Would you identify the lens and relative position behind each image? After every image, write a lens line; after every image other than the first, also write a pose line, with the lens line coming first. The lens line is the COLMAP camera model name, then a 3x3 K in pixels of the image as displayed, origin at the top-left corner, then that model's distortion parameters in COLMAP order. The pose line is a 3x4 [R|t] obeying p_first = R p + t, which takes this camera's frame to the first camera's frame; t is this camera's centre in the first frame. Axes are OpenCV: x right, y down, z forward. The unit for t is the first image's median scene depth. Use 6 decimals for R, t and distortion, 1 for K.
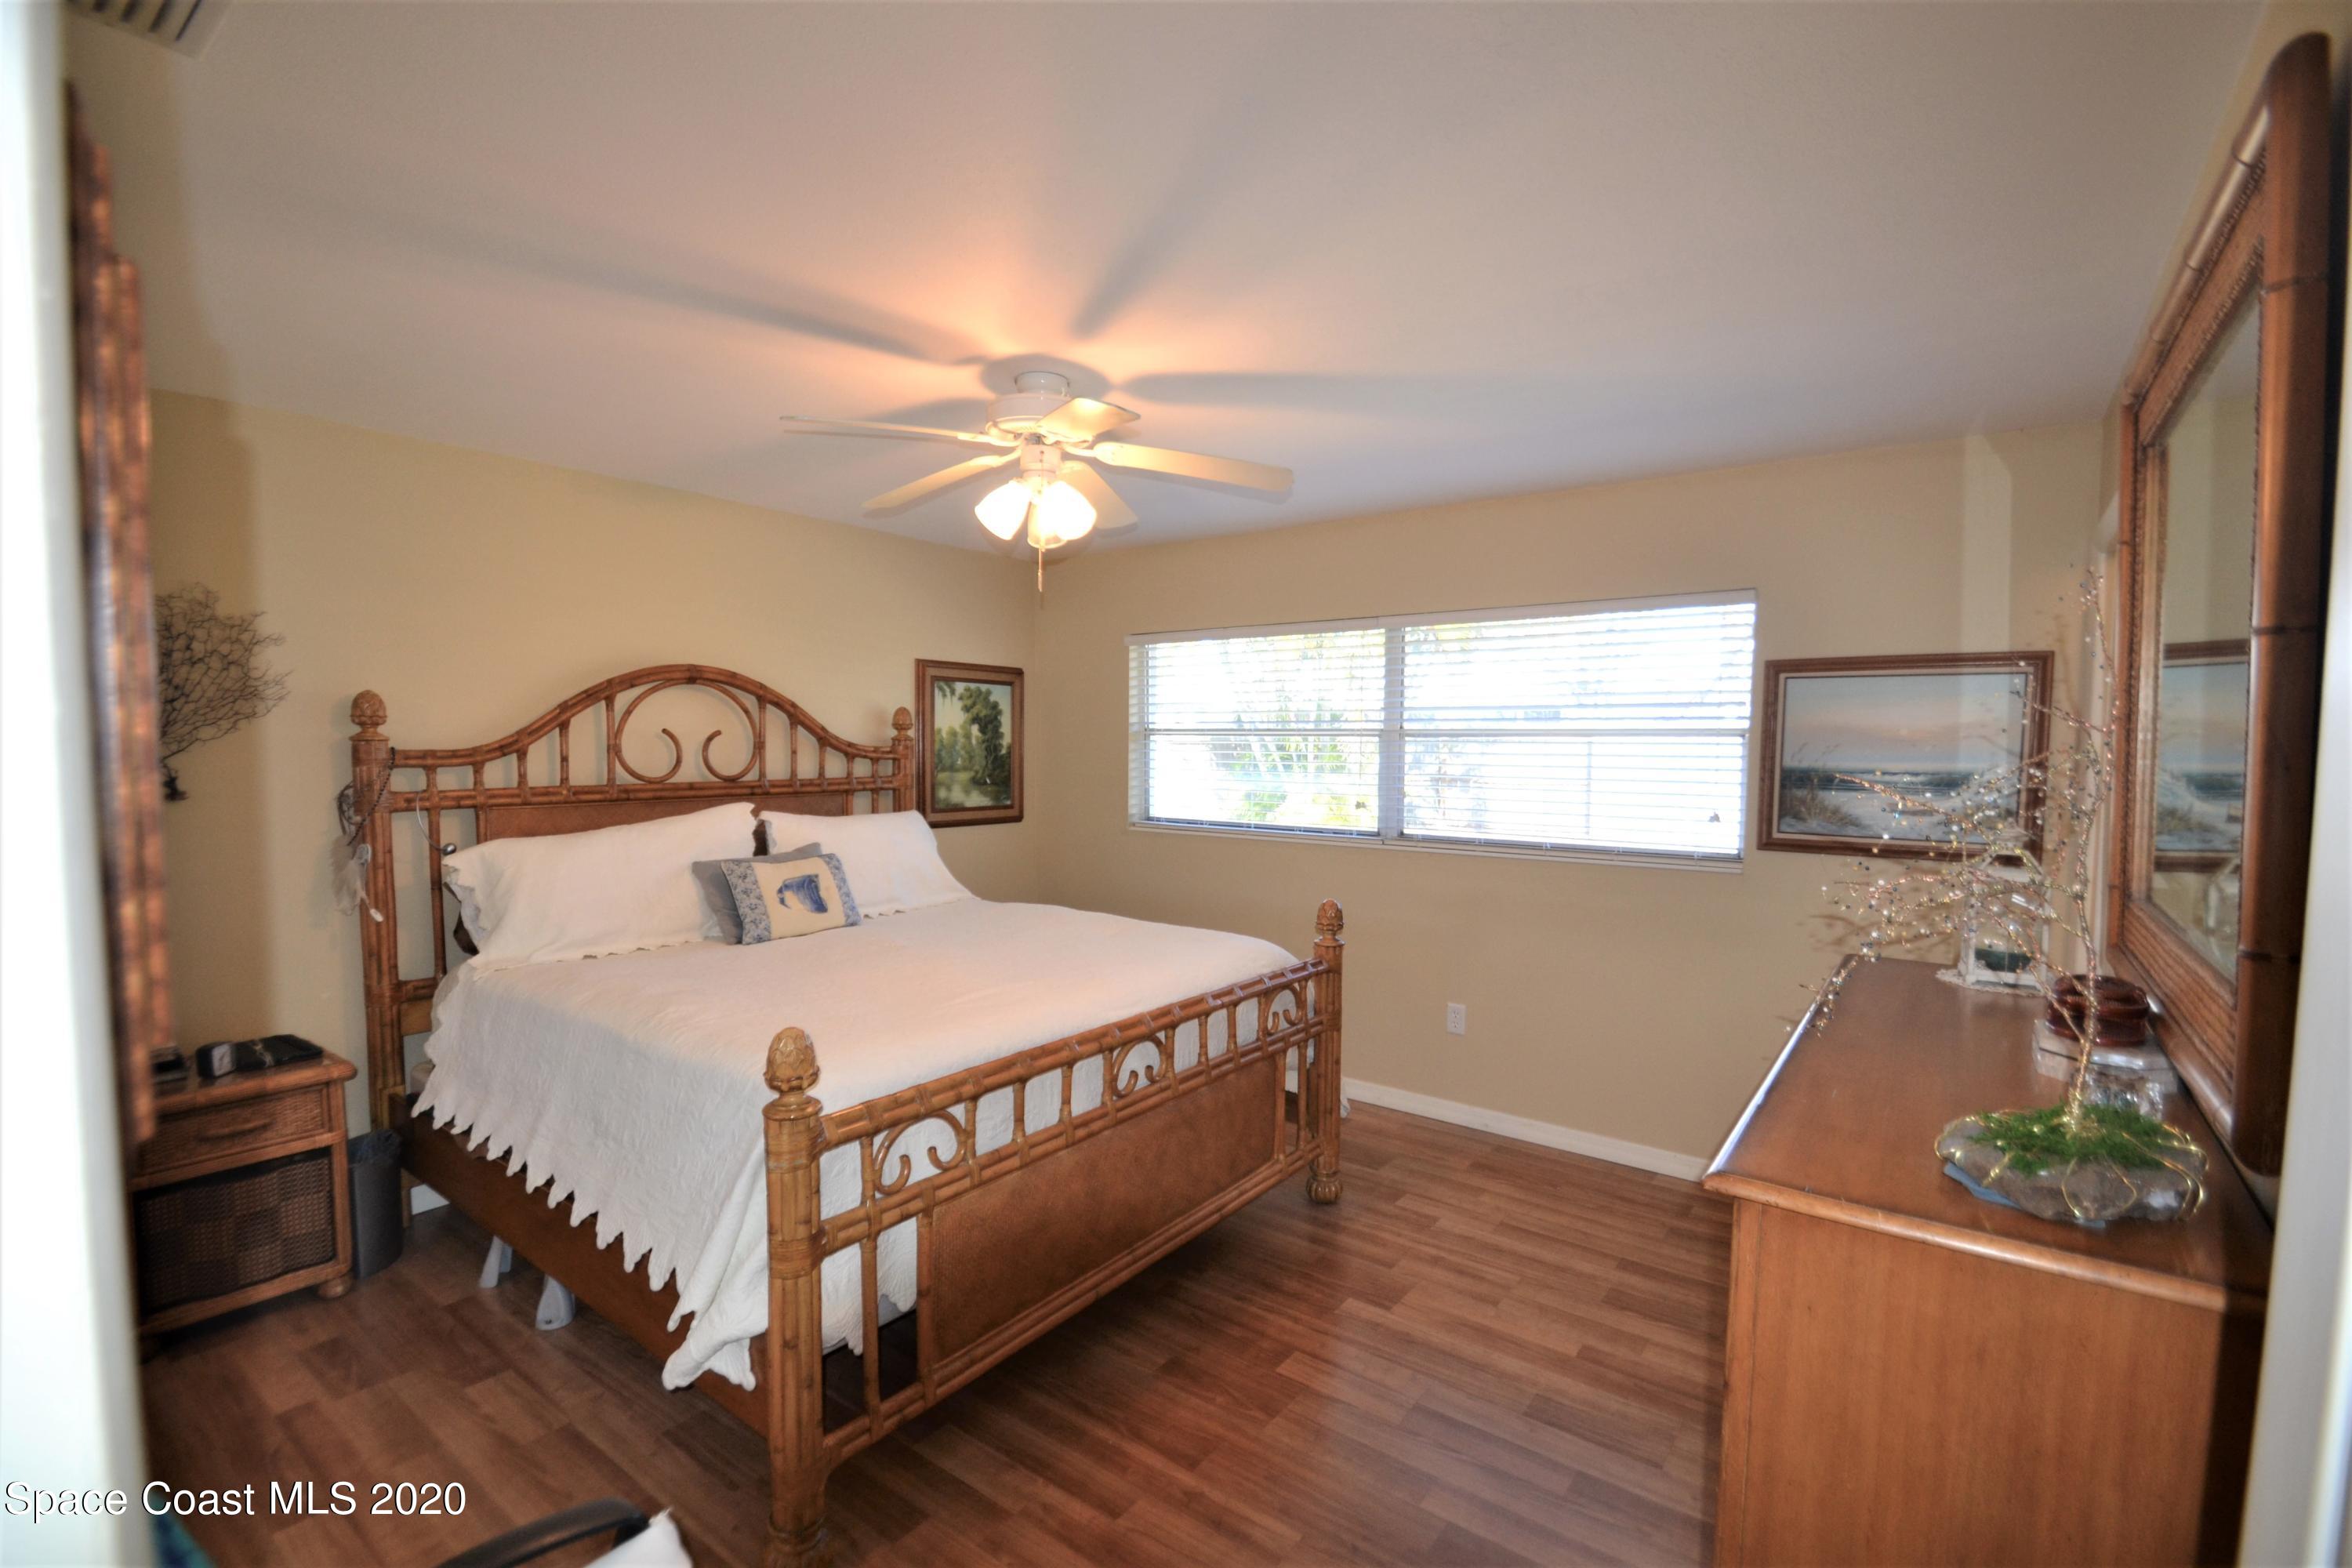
lens RADIAL K [[1046.0, 0, 1162.5], [0, 1046.0, 804.1], [0, 0, 1]] dist [0.011831, -0.015420]
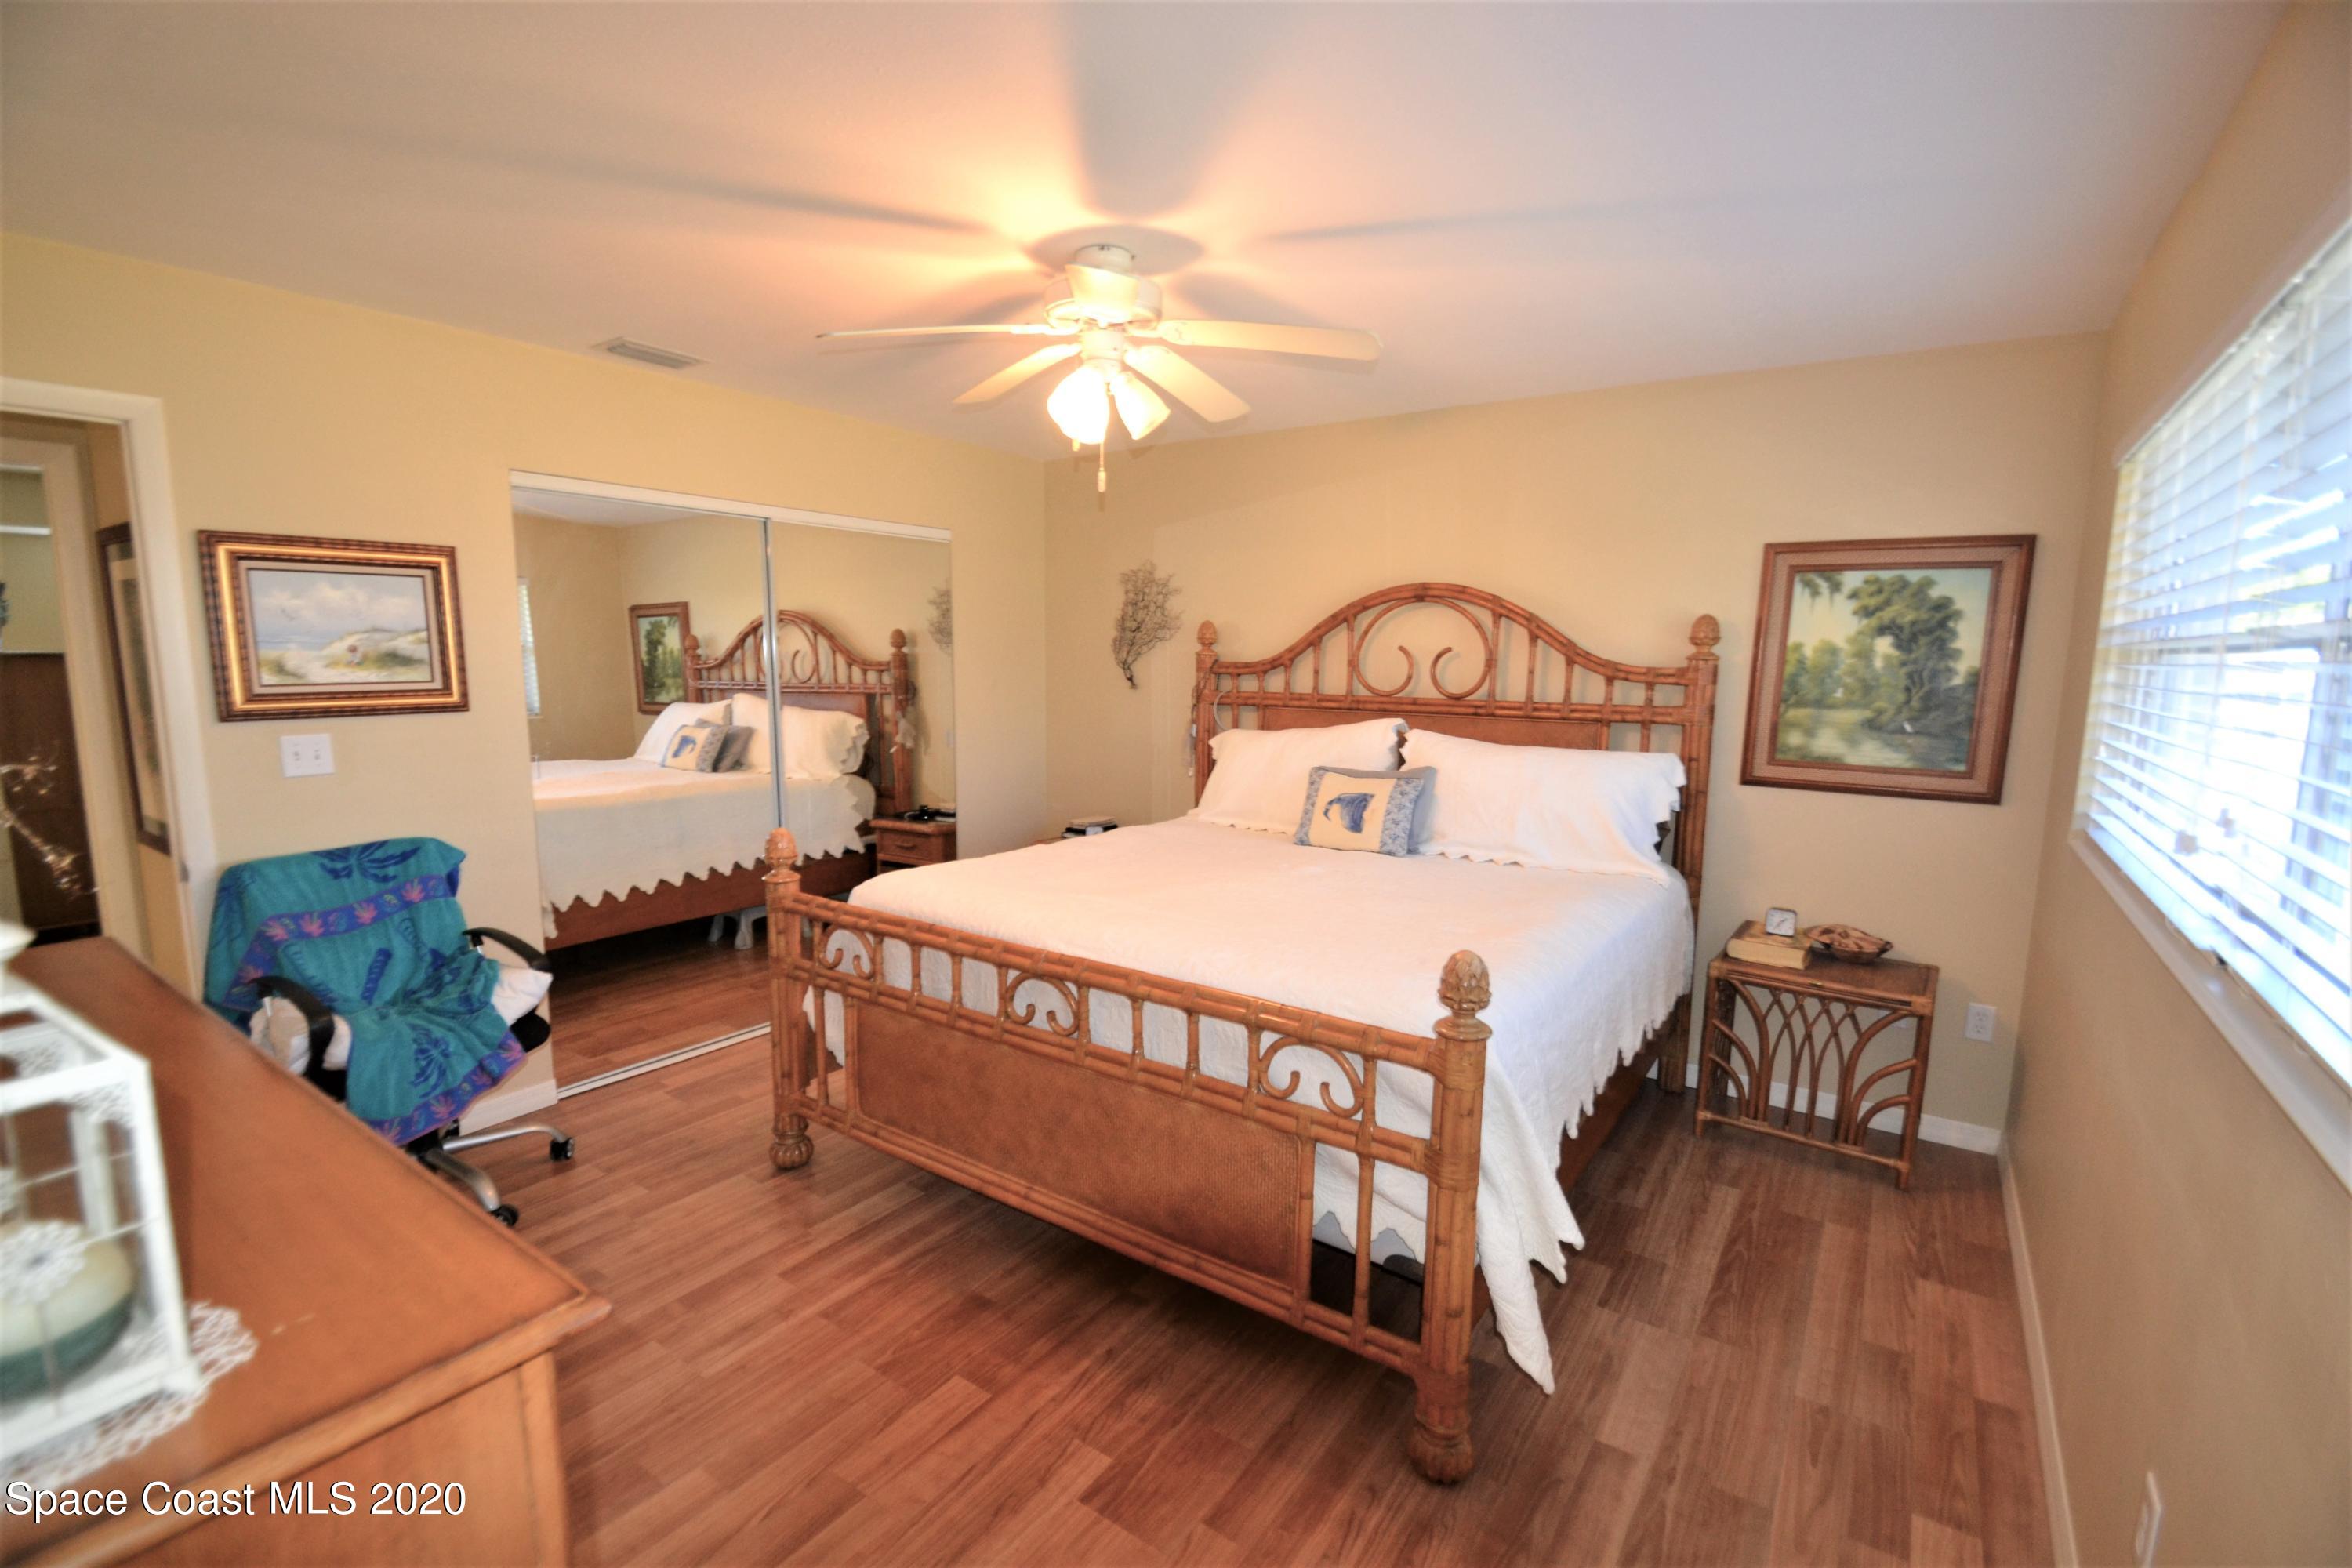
lens RADIAL K [[1046.0, 0, 1162.5], [0, 1046.0, 804.1], [0, 0, 1]] dist [0.011831, -0.015420]
pose [[0.031291, 0.138760, -0.989832, 0.589168], [-0.072121, 0.988049, 0.136230, -0.040047], [0.996905, 0.067125, 0.040924, 0.712049]]
